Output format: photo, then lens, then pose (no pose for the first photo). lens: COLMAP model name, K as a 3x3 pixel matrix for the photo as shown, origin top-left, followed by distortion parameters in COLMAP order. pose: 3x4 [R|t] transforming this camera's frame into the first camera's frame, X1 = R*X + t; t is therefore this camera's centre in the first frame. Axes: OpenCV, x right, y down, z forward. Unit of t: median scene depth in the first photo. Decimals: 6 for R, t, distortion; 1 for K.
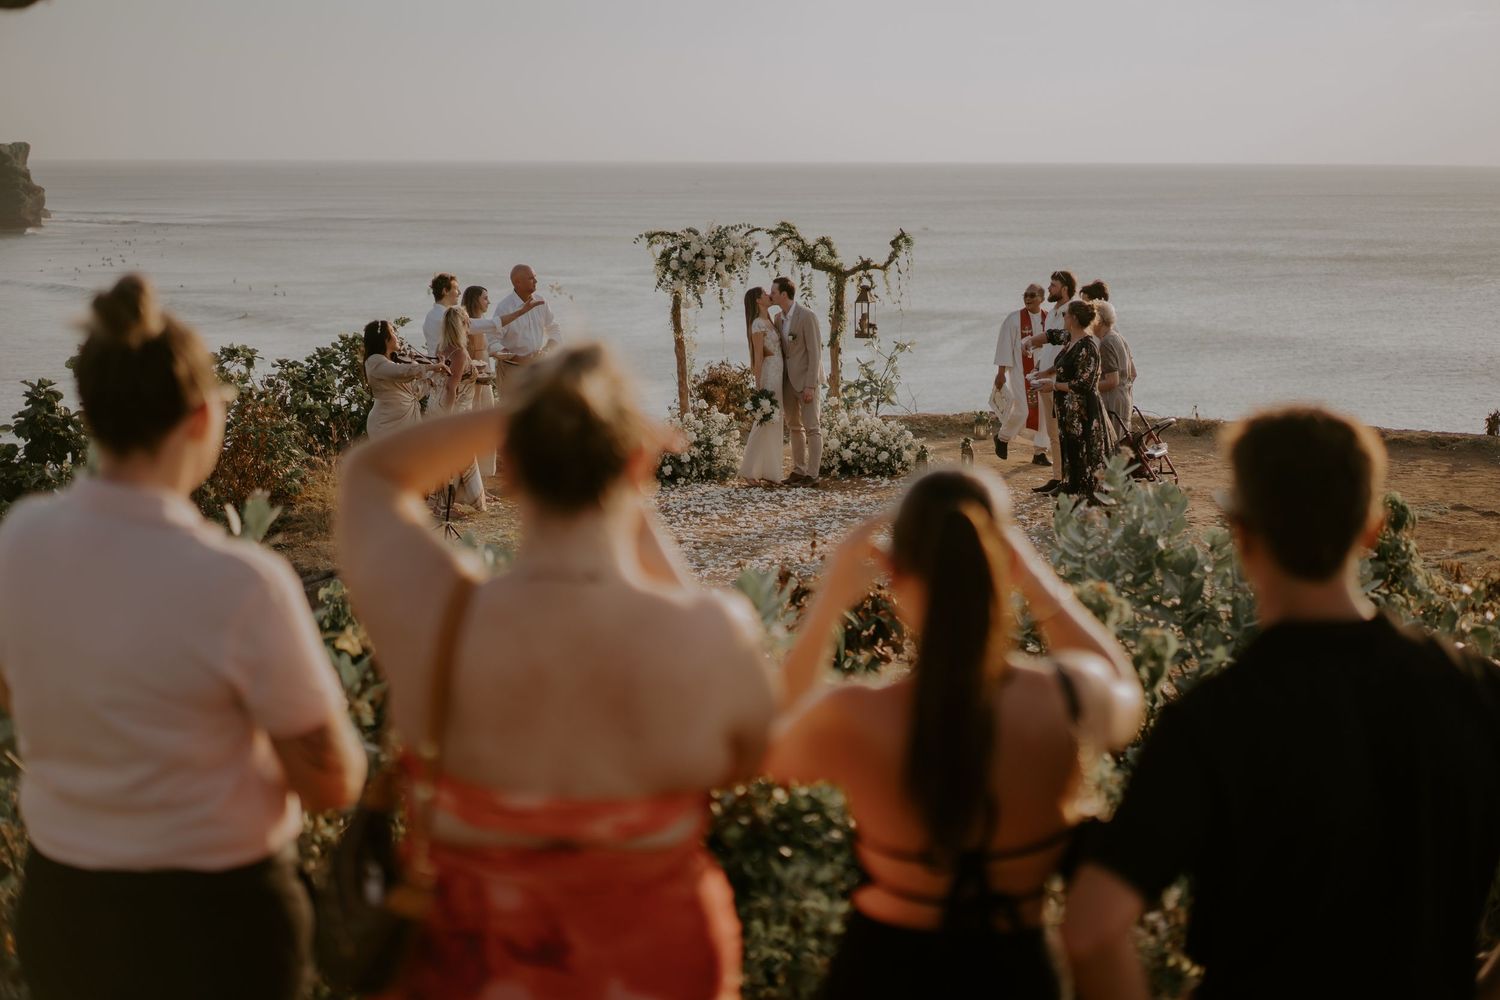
lens RADIAL K [[2405.1, 0, 755.2], [0, 2405.1, 499.4], [0, 0, 1]] dist [-0.016124, 0.000000]
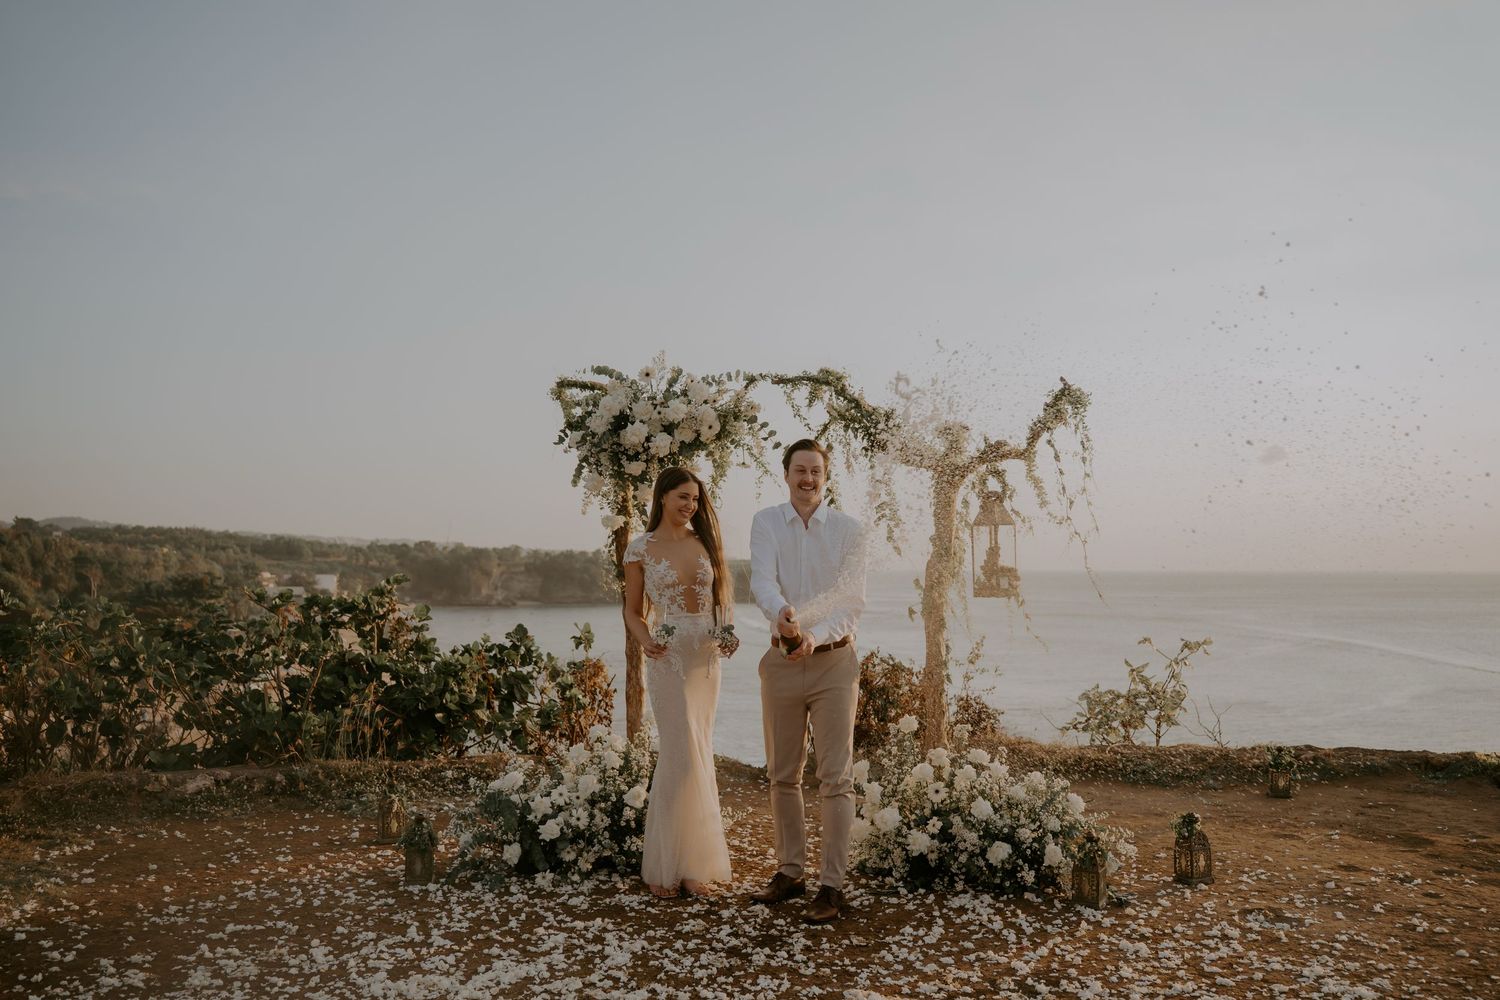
lens RADIAL K [[1244.2, 0, 740.1], [0, 1244.2, 484.0], [0, 0, 1]] dist [-0.104158, 0.027490]
pose [[0.924364, -0.023276, -0.380800, 0.096245], [-0.057614, 0.978174, -0.199642, -0.036366], [0.377136, 0.206481, 0.902848, 0.752251]]
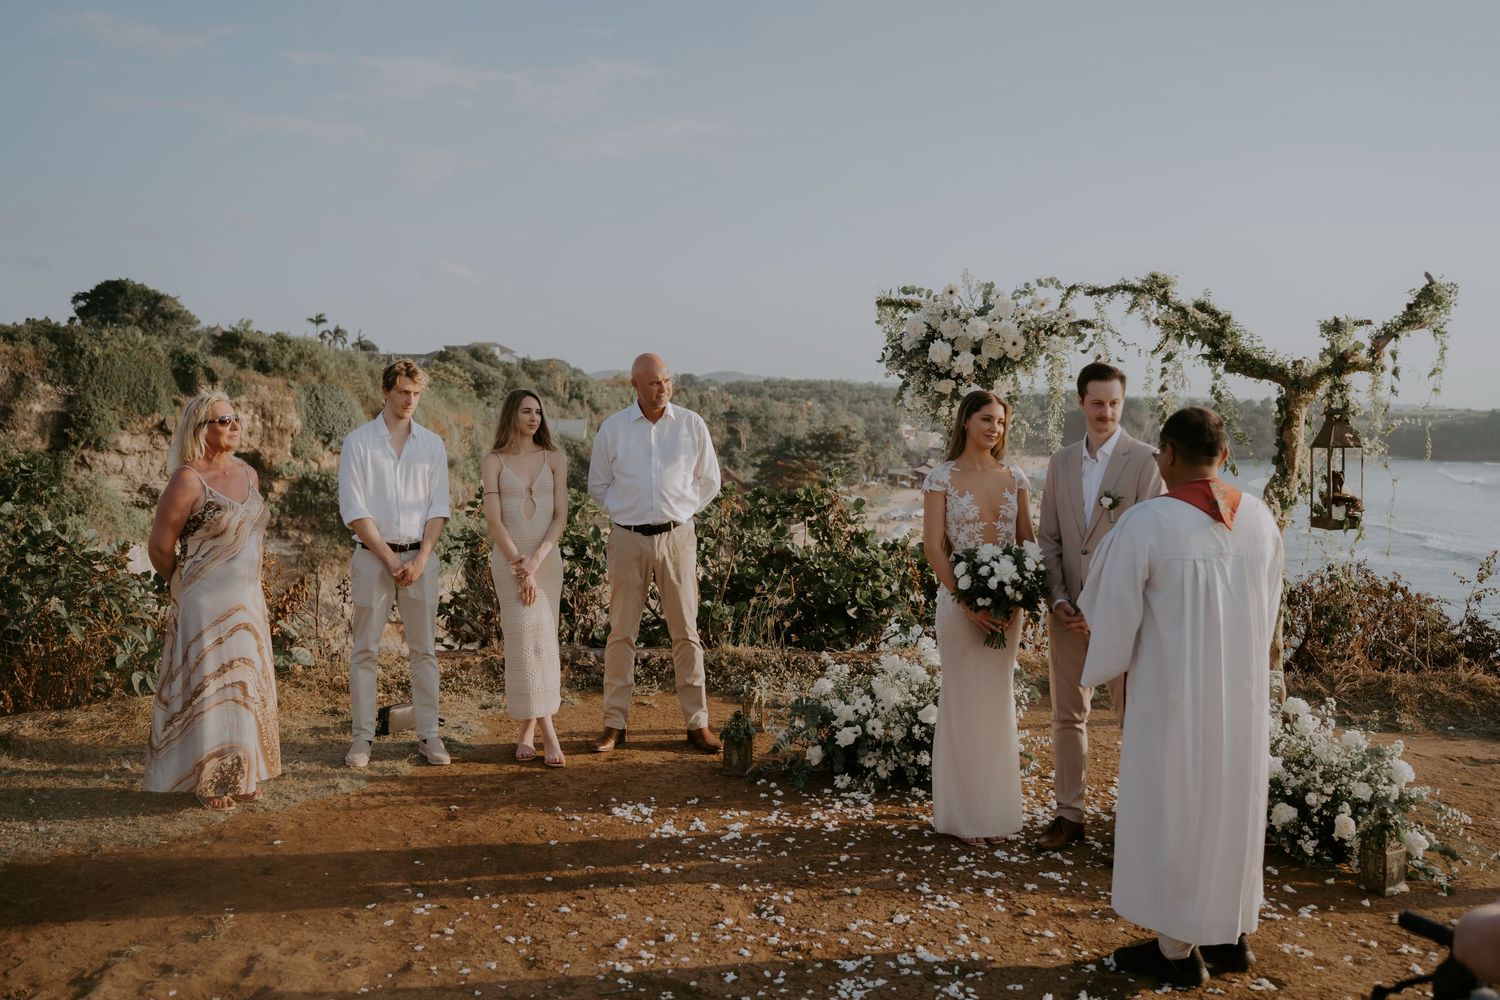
lens RADIAL K [[1326.8, 0, 733.7], [0, 1326.8, 484.5], [0, 0, 1]] dist [-0.078516, 0.047115]
pose [[0.630633, 0.039148, -0.775093, 0.162342], [-0.112281, 0.992822, -0.041209, -0.053568], [0.767916, 0.113017, 0.630502, 0.772811]]
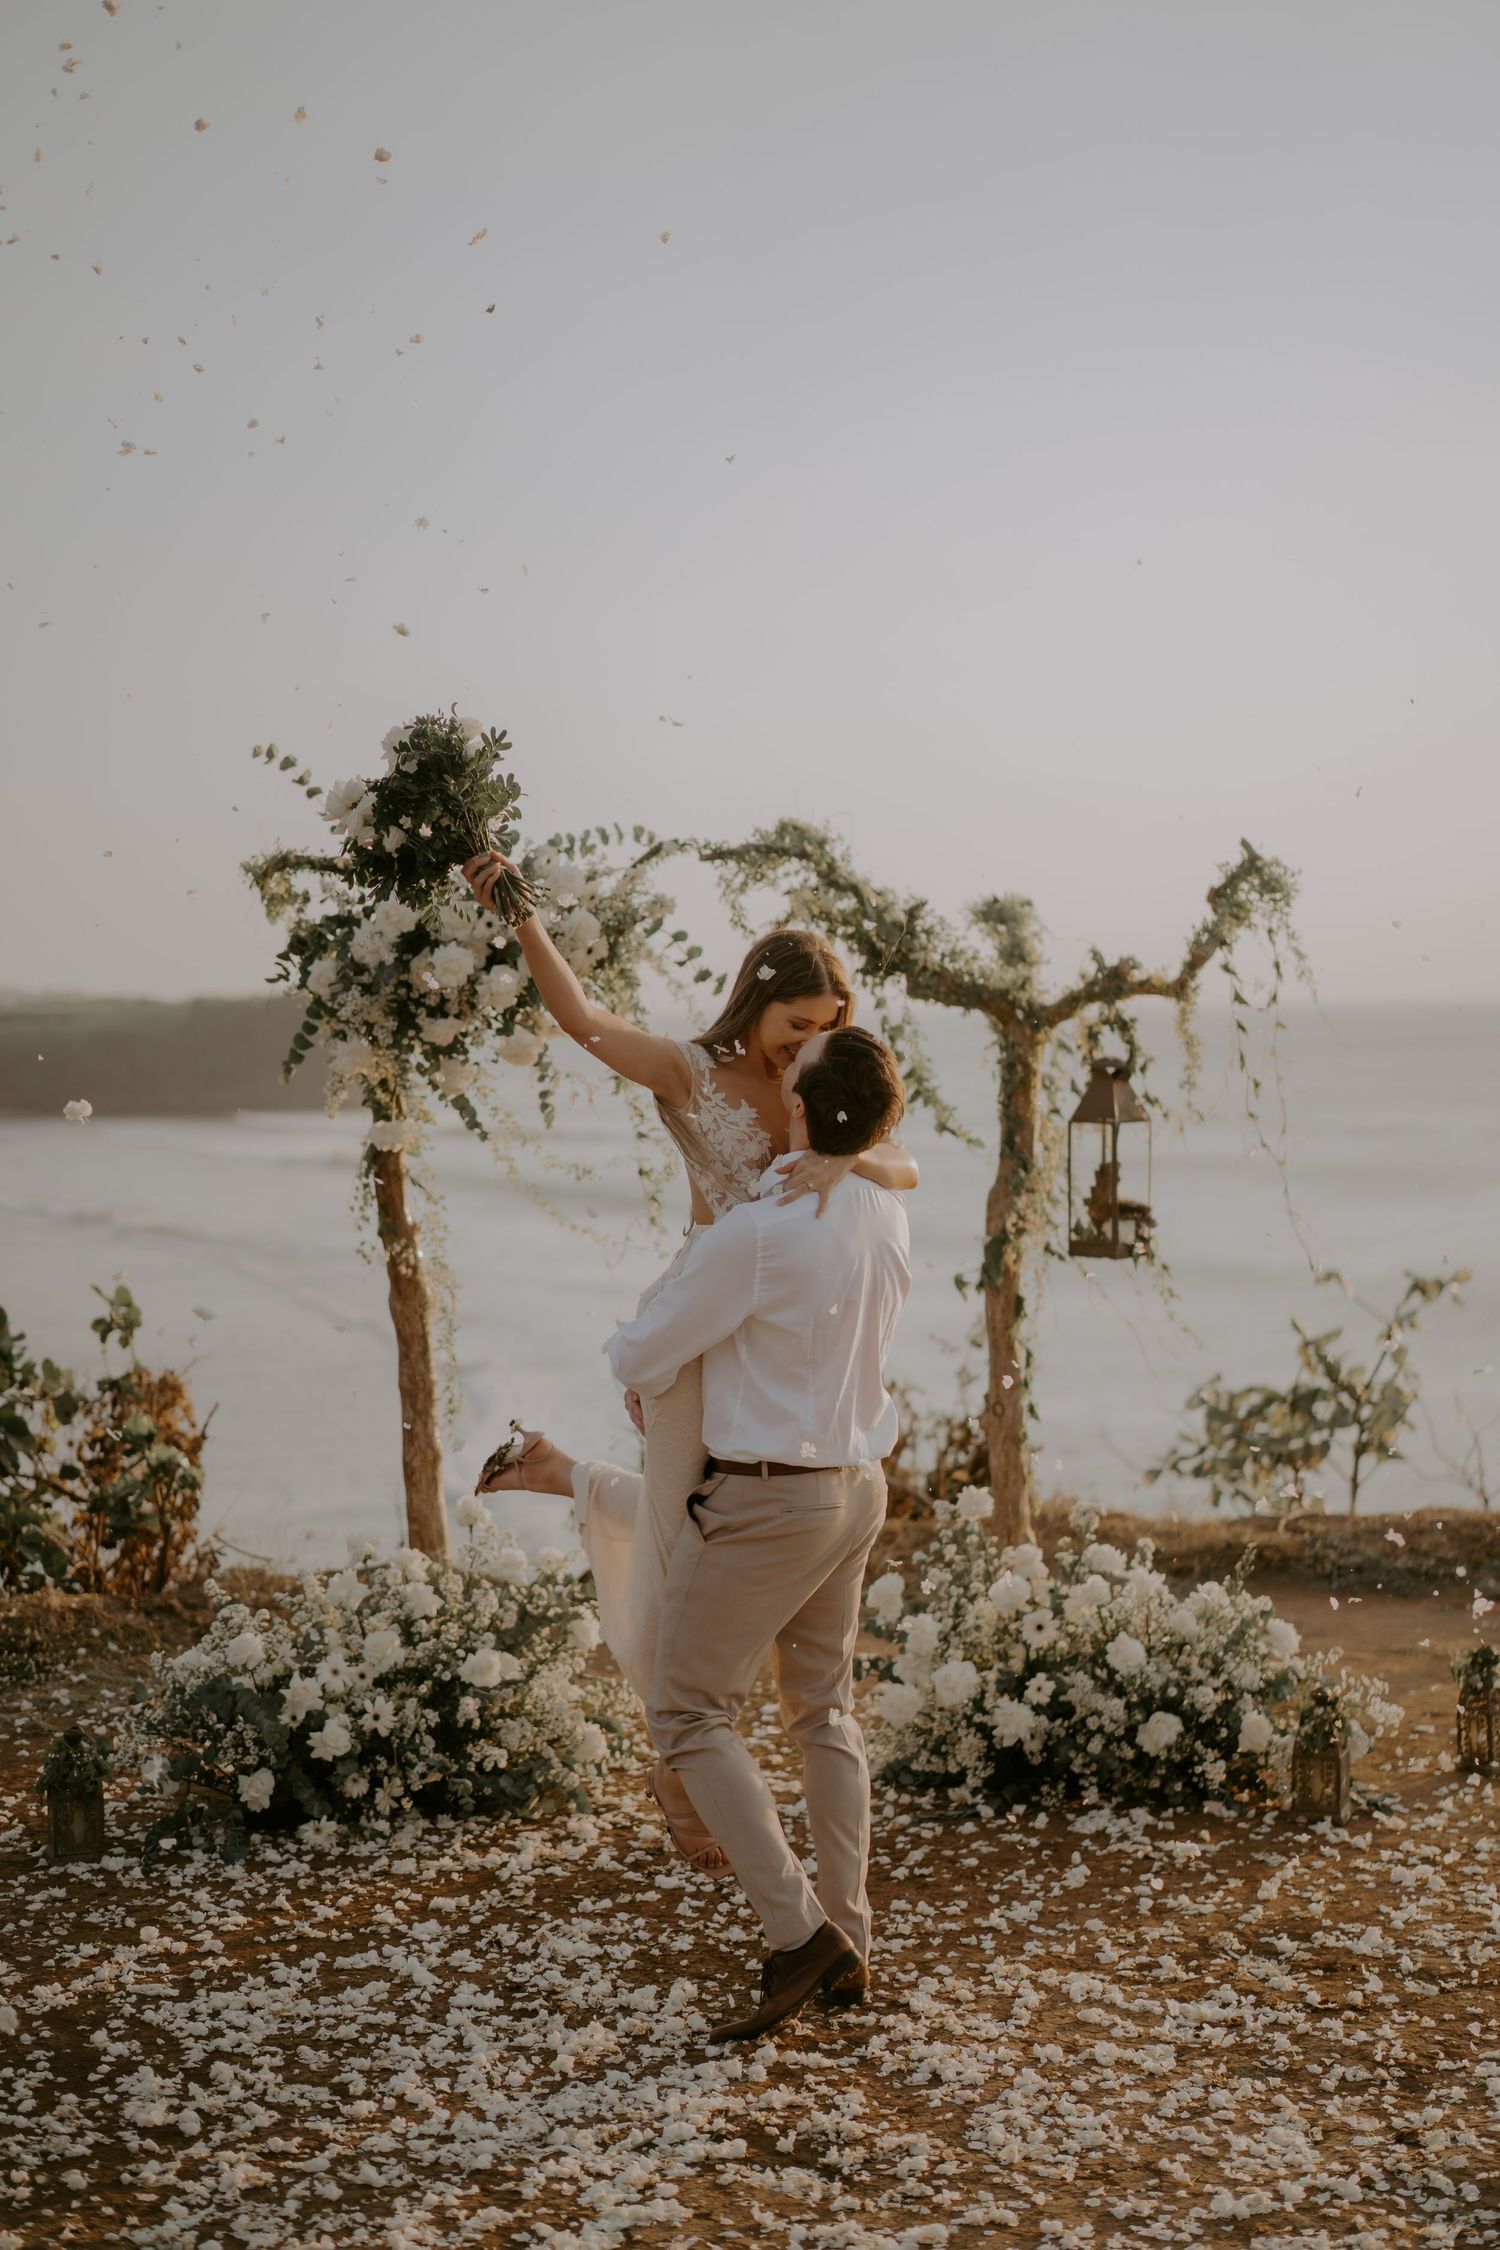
lens RADIAL K [[3471.8, 0, 707.2], [0, 3471.8, 1050.0], [0, 0, 1]] dist [-0.051326, 0.000000]
pose [[0.977356, -0.016271, -0.210975, 0.083172], [-0.011015, 0.991776, -0.127515, -0.041334], [0.211315, 0.126951, 0.969139, 0.627060]]
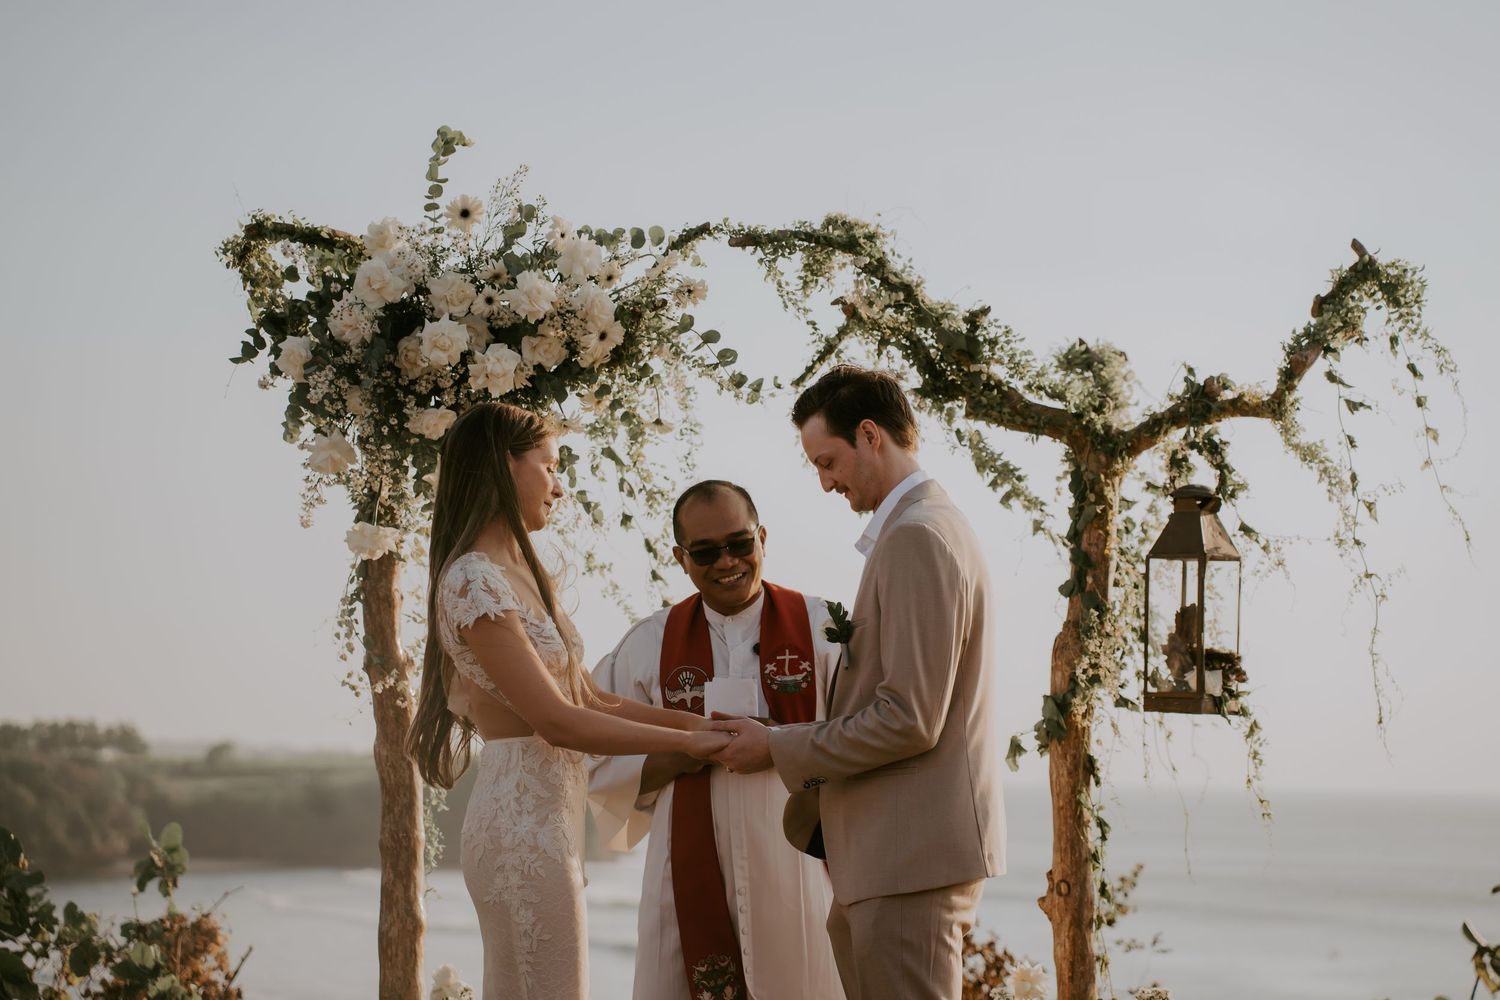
lens RADIAL K [[3215.0, 0, 775.5], [0, 3215.0, 461.1], [0, 0, 1]] dist [0.625663, 0.000000]
pose [[0.965309, -0.019250, -0.260399, 0.088788], [-0.043734, 0.971271, -0.233924, -0.016383], [0.257421, 0.237197, 0.936735, 0.699852]]
